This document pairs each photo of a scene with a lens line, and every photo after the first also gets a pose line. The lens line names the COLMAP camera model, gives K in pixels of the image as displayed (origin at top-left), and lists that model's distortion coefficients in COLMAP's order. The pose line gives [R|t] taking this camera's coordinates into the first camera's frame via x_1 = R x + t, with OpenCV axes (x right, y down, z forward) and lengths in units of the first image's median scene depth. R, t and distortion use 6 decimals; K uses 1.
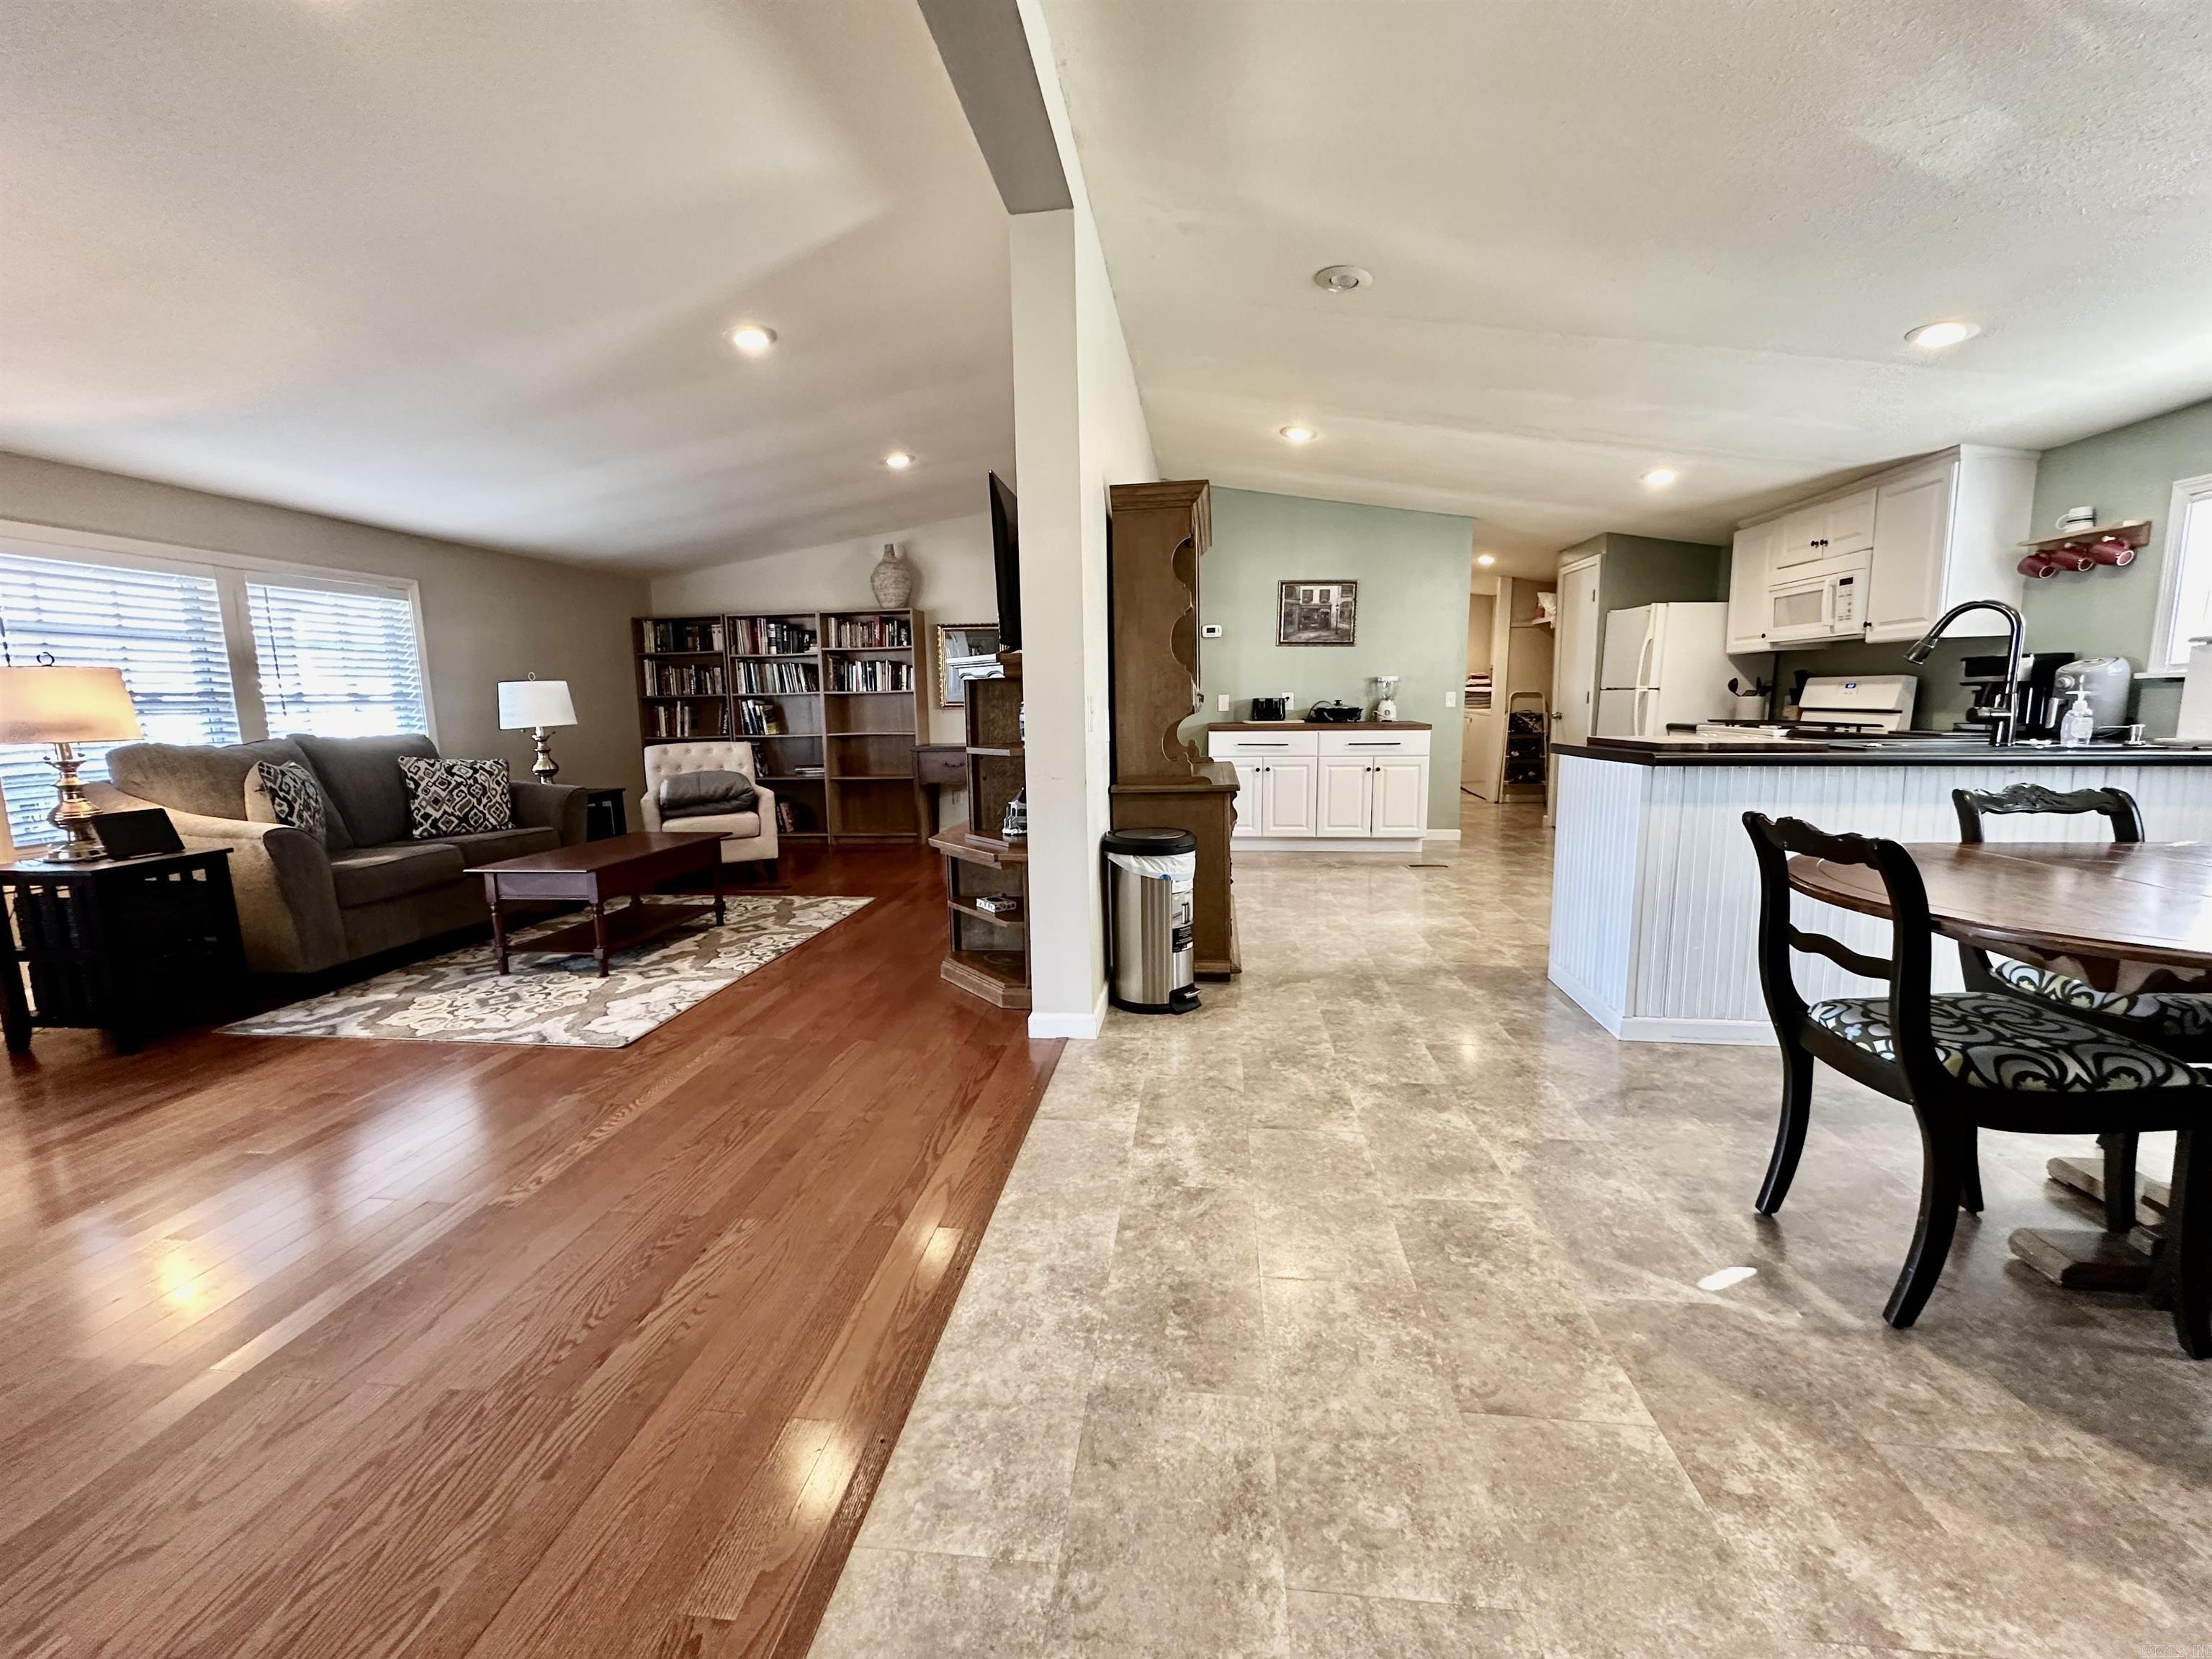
lens RADIAL K [[885.7, 0, 1102.5], [0, 885.7, 827.1], [0, 0, 1]] dist [0.000038, 0.000069]
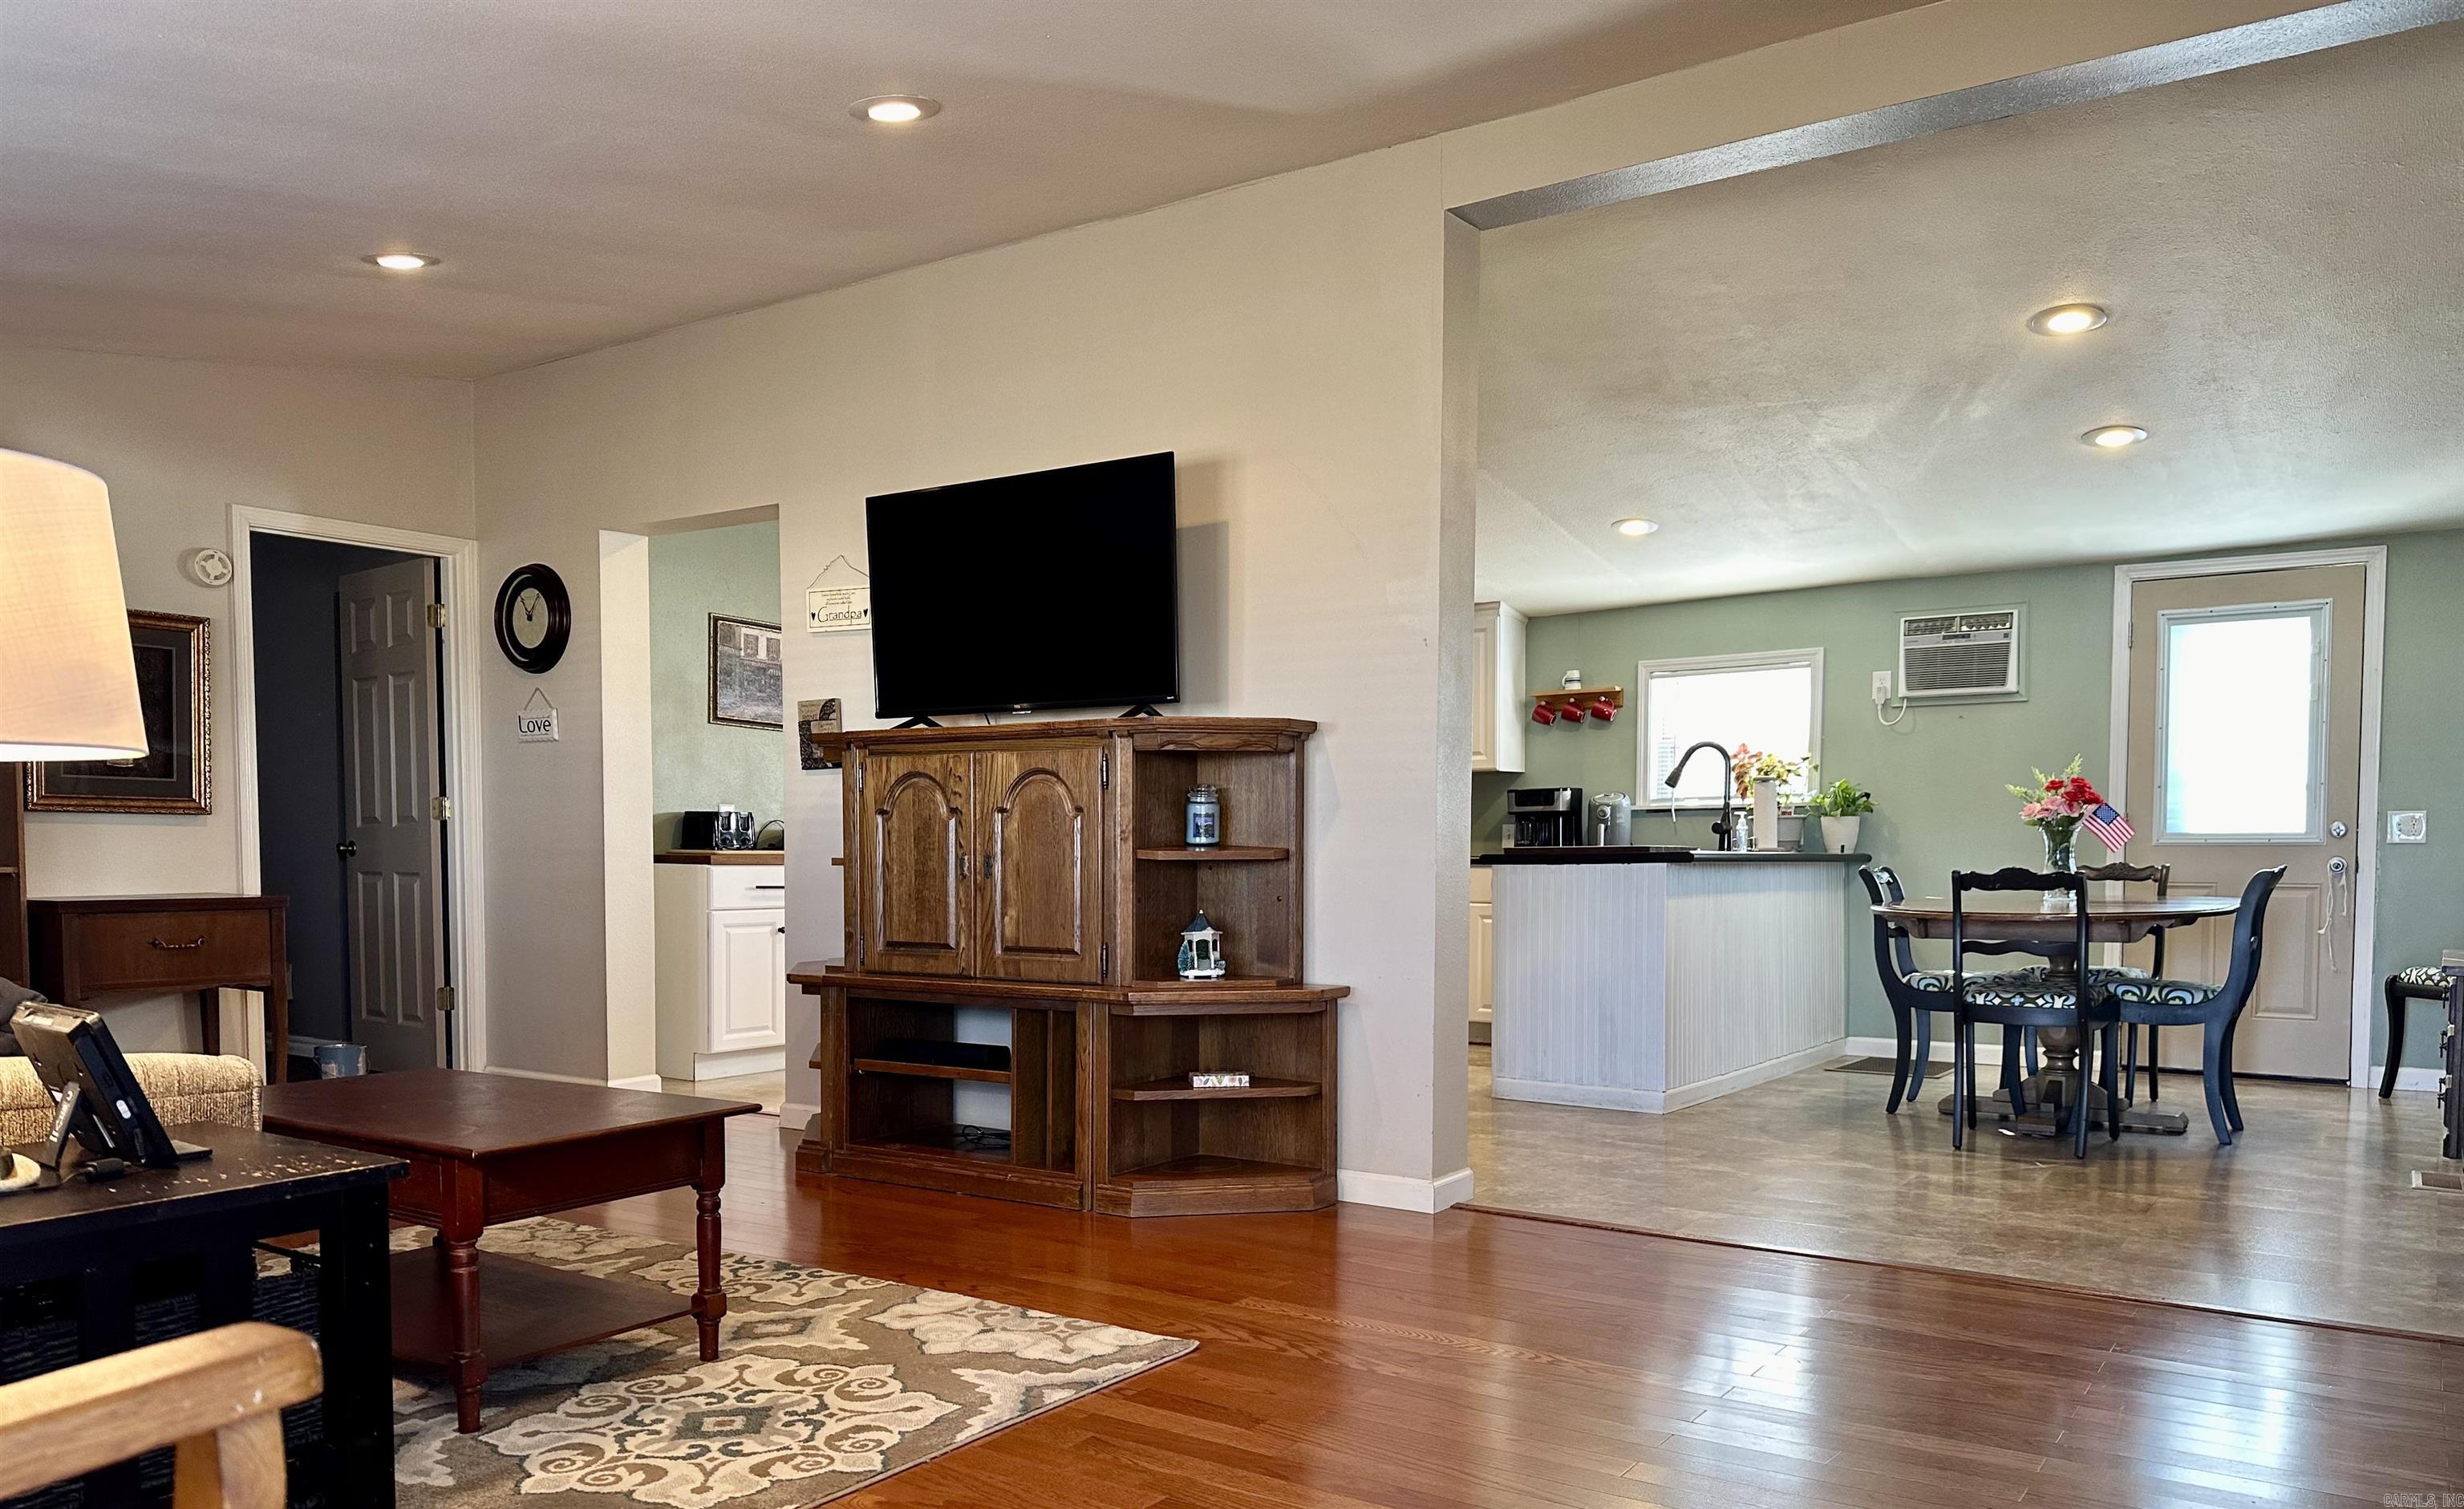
lens RADIAL K [[1704.4, 0, 1231.9], [0, 1704.4, 928.0], [0, 0, 1]] dist [0.196689, -0.310012]
pose [[0.465659, -0.024563, 0.884623, -1.193957], [0.121110, 0.991979, -0.036207, 0.019296], [-0.876638, 0.123996, 0.464899, 0.344467]]
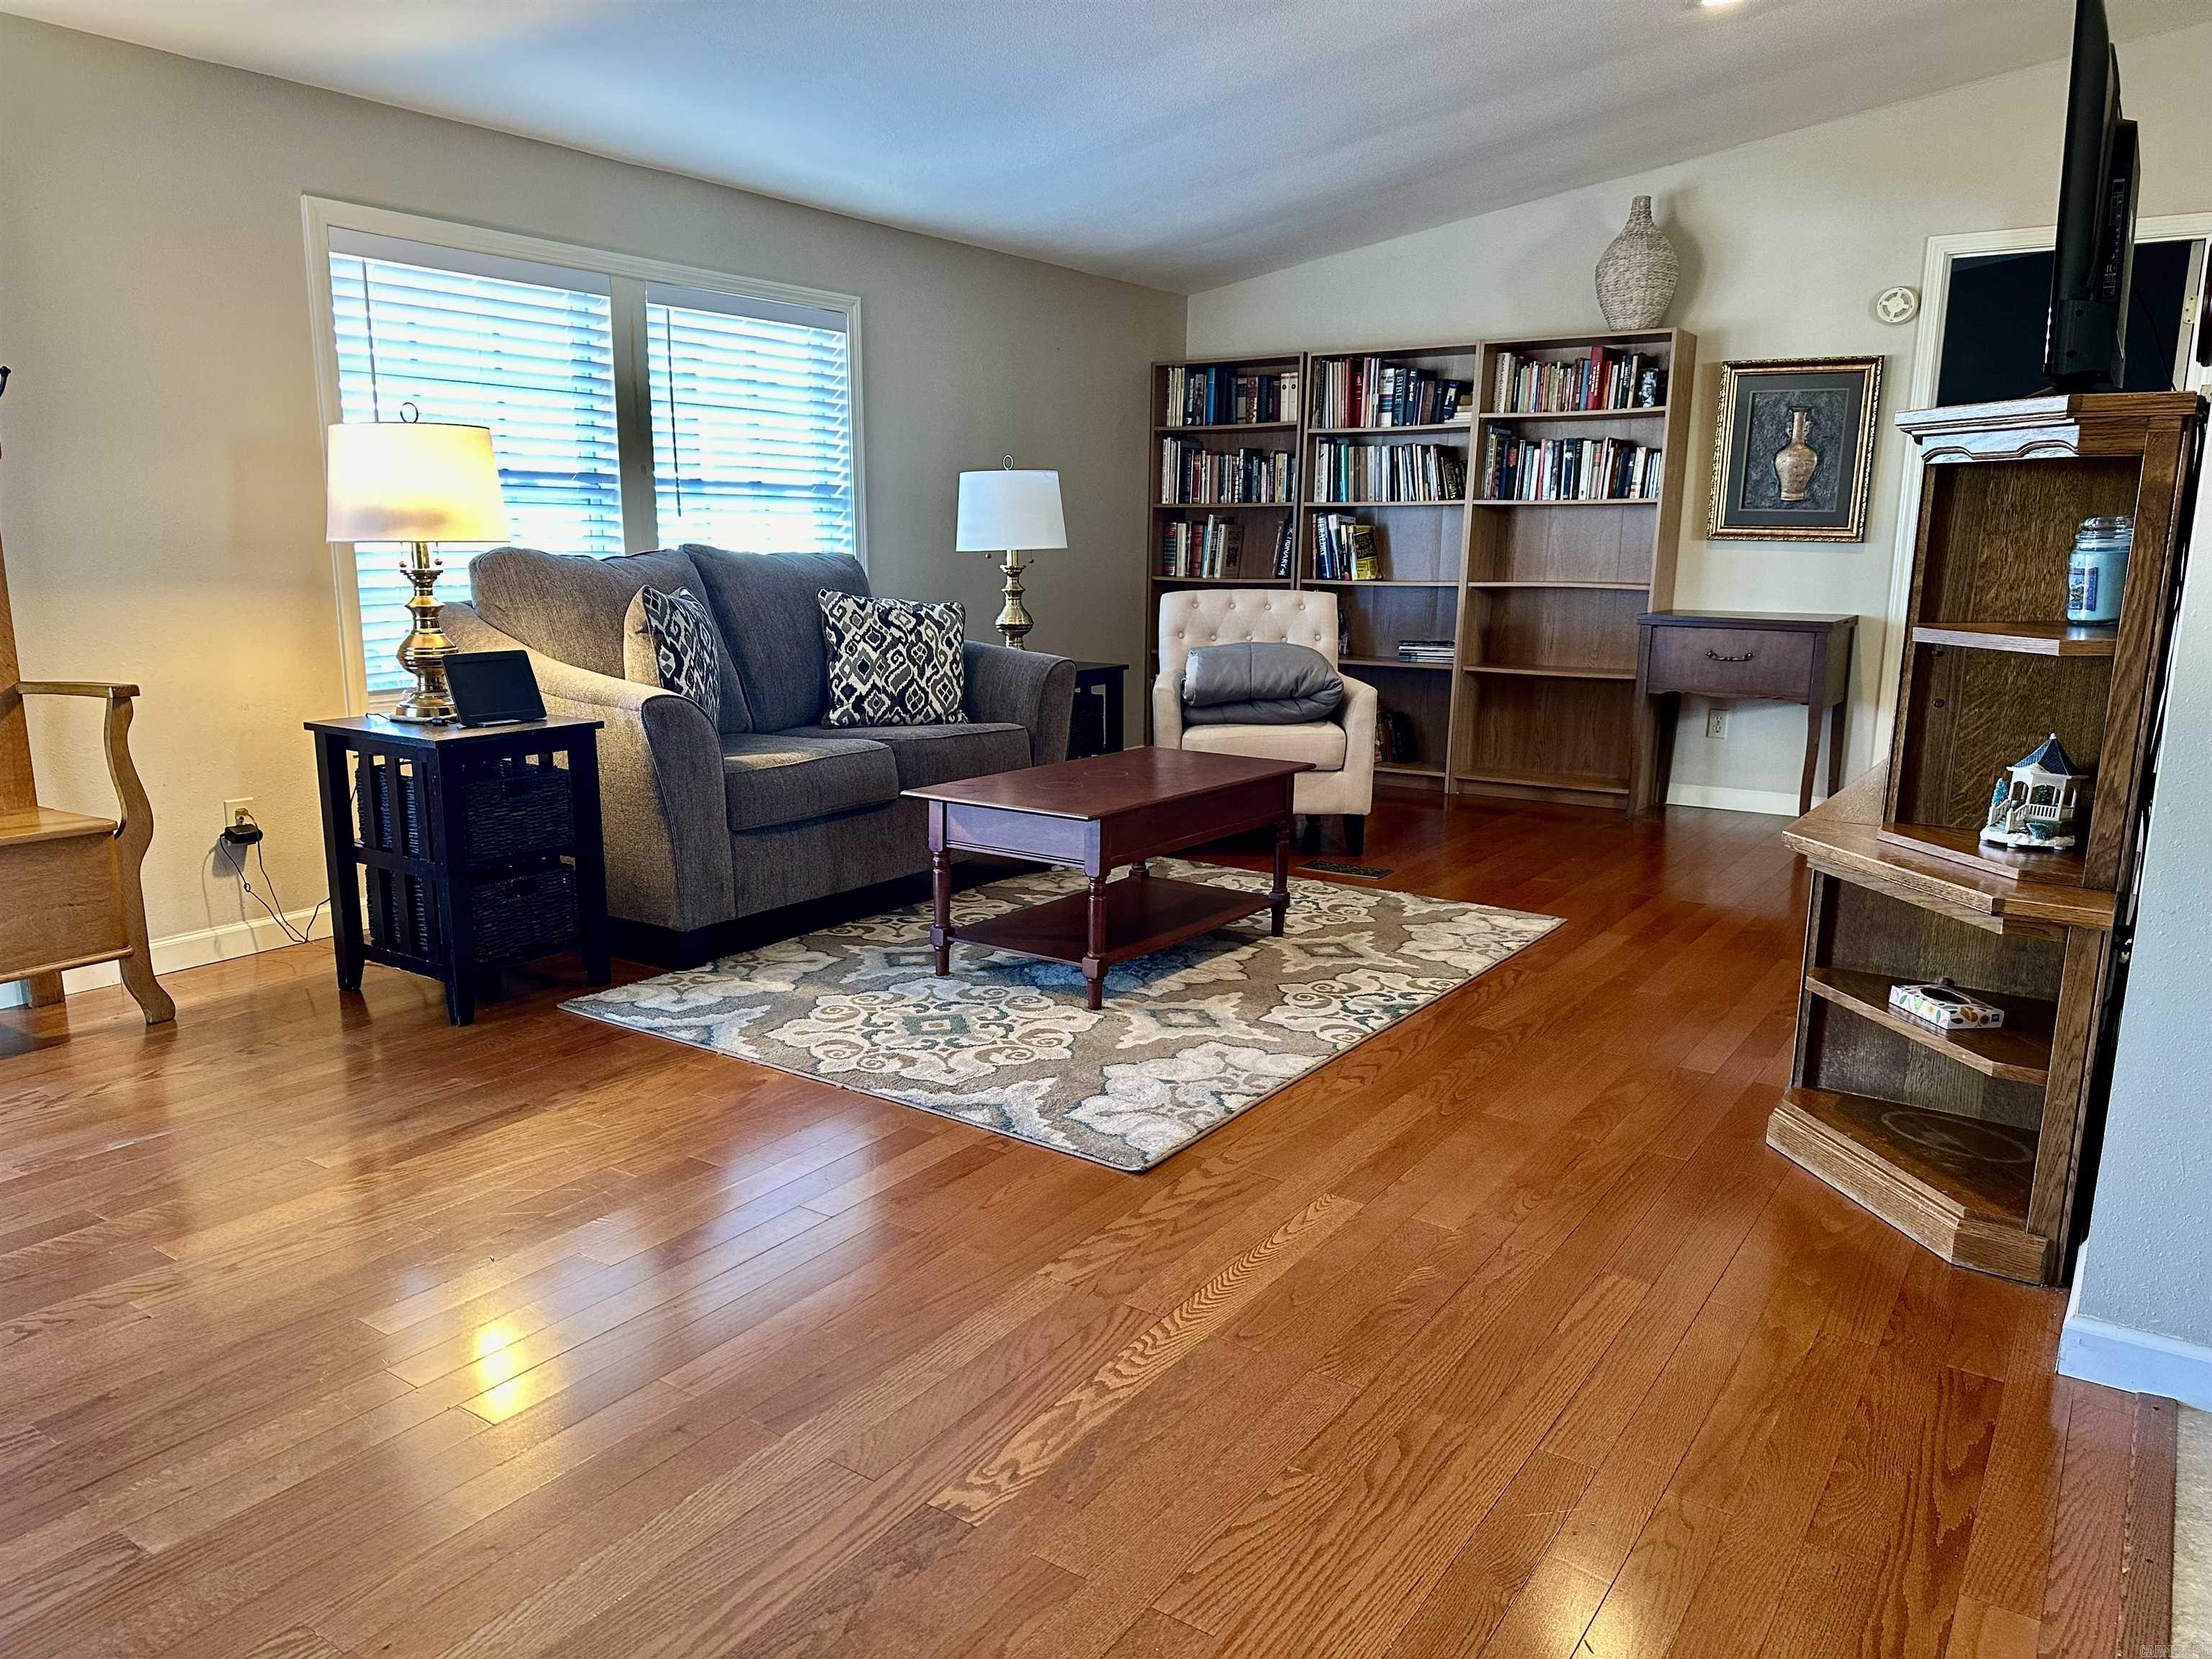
lens RADIAL K [[1542.6, 0, 1102.8], [0, 1542.6, 856.7], [0, 0, 1]] dist [0.144579, -0.237443]
pose [[0.886332, 0.123488, -0.446281, -0.139312], [-0.093849, 0.991688, 0.088016, -0.010864], [0.453441, -0.036128, 0.890554, 0.146693]]
